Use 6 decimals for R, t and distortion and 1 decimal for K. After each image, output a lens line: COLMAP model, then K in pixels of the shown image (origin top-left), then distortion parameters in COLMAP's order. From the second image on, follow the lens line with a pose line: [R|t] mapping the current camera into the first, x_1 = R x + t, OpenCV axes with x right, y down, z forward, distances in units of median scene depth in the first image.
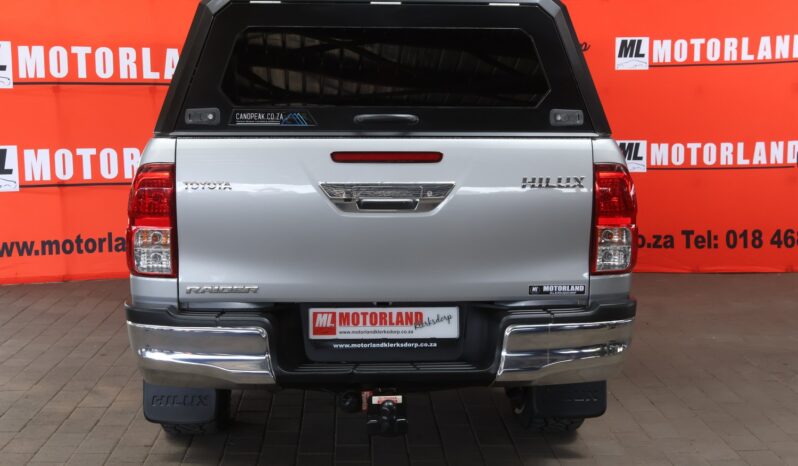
lens RADIAL K [[1181.9, 0, 401.4], [0, 1181.9, 231.4], [0, 0, 1]] dist [-0.023248, 0.000000]
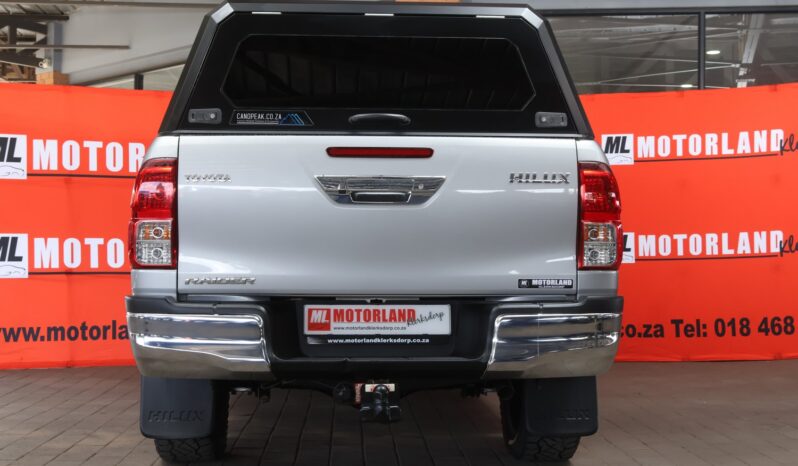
lens RADIAL K [[1148.5, 0, 398.5], [0, 1148.5, 230.5], [0, 0, 1]] dist [-0.028792, 0.000000]
pose [[0.999996, -0.001758, -0.002376, 0.006014], [0.001381, 0.988650, -0.150232, 0.151155], [0.002614, 0.150228, 0.988648, 0.004524]]
